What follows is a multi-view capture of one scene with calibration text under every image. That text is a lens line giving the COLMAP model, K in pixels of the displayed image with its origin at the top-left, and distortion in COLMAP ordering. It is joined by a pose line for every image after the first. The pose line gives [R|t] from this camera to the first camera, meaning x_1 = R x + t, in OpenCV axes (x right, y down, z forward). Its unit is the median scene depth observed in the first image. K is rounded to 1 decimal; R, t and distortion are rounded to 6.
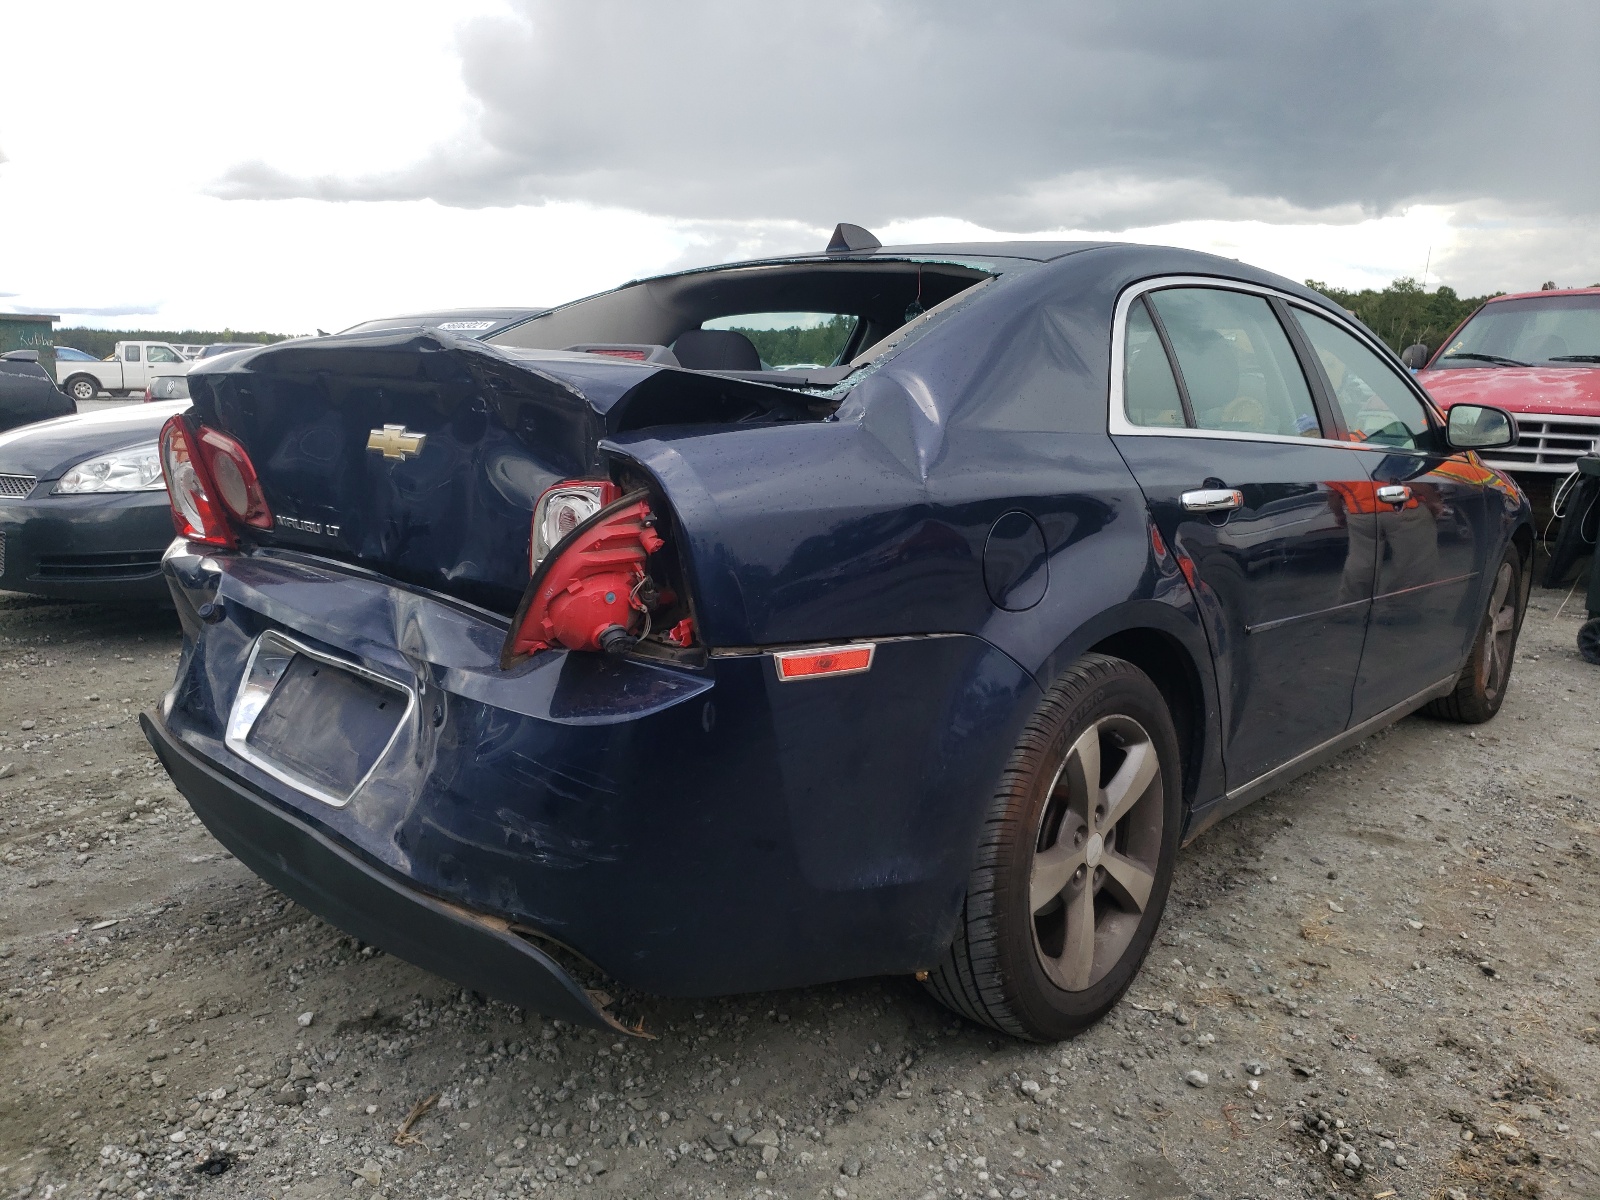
lens RADIAL K [[1183.1, 0, 800.0], [0, 1183.1, 600.0], [0, 0, 1]] dist [0.020136, -0.003913]
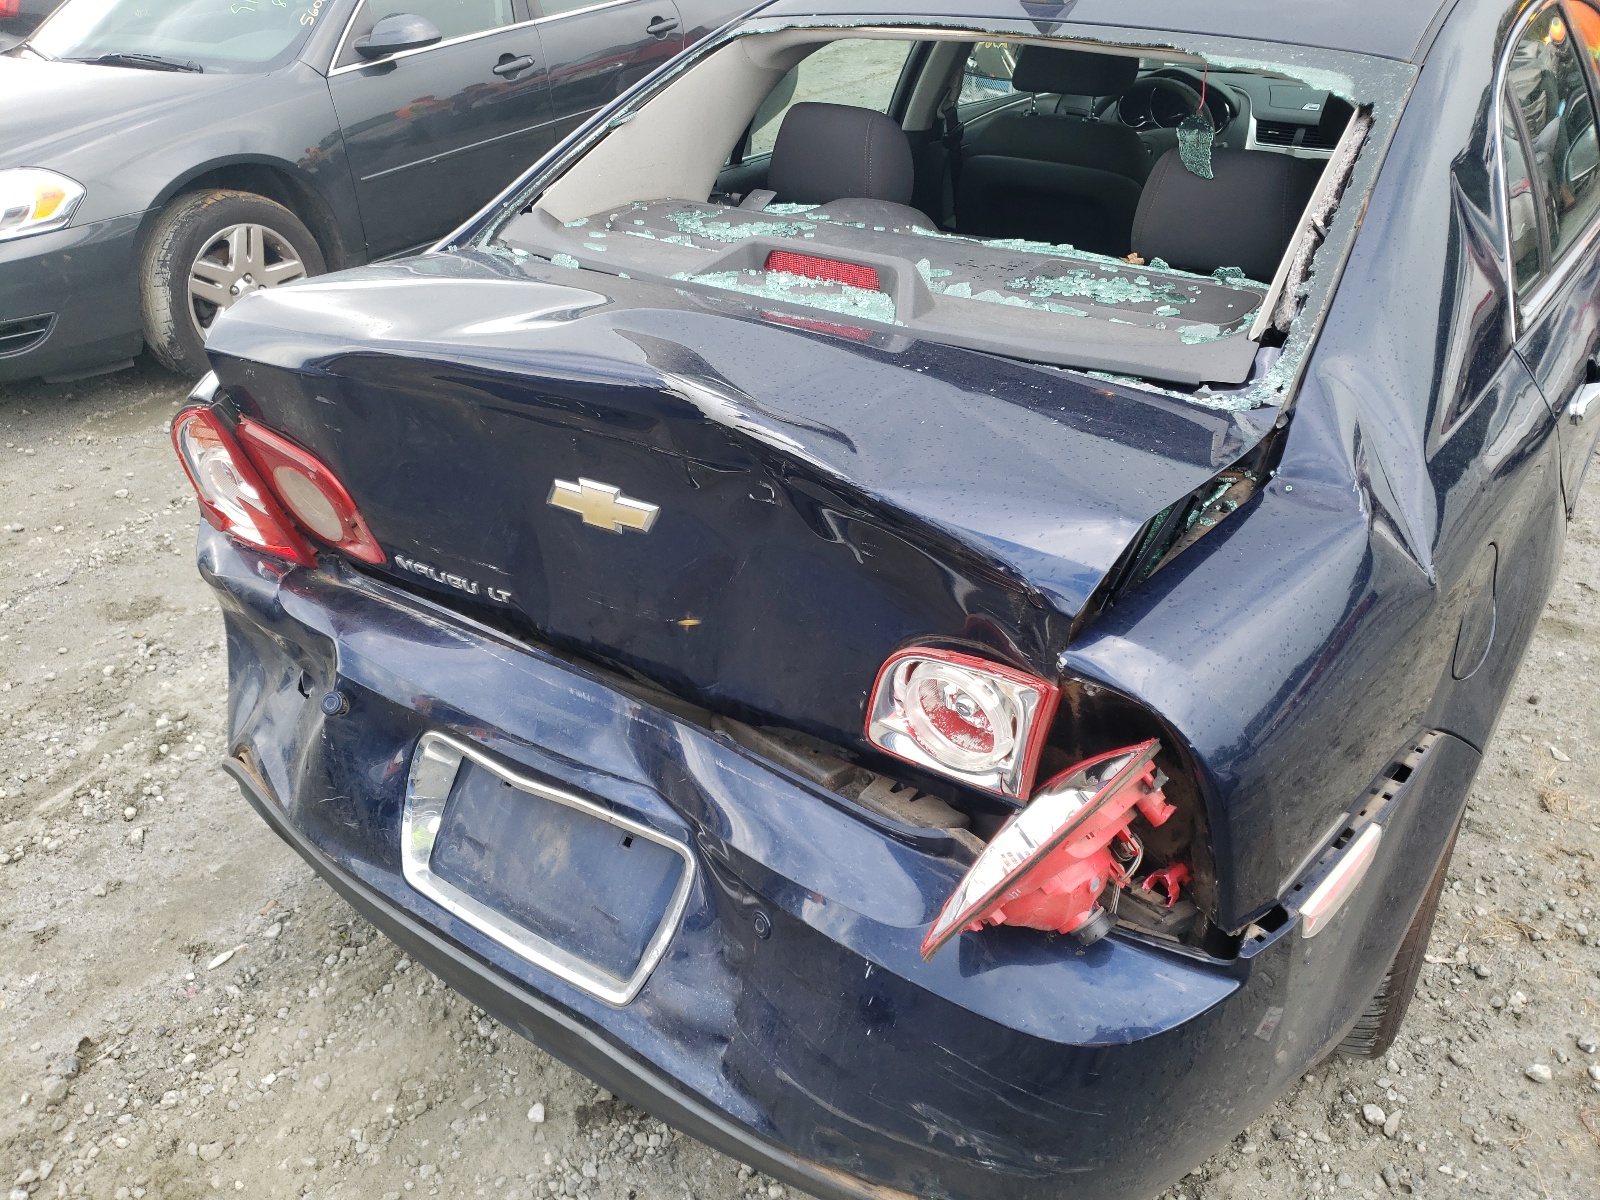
lens RADIAL K [[1225.3, 0, 800.0], [0, 1225.3, 600.0], [0, 0, 1]] dist [0.007352, 0.008825]
pose [[0.993272, -0.092037, 0.070286, -0.264519], [0.063013, 0.938753, 0.338779, -0.297518], [-0.097162, -0.332071, 0.938237, 0.281479]]
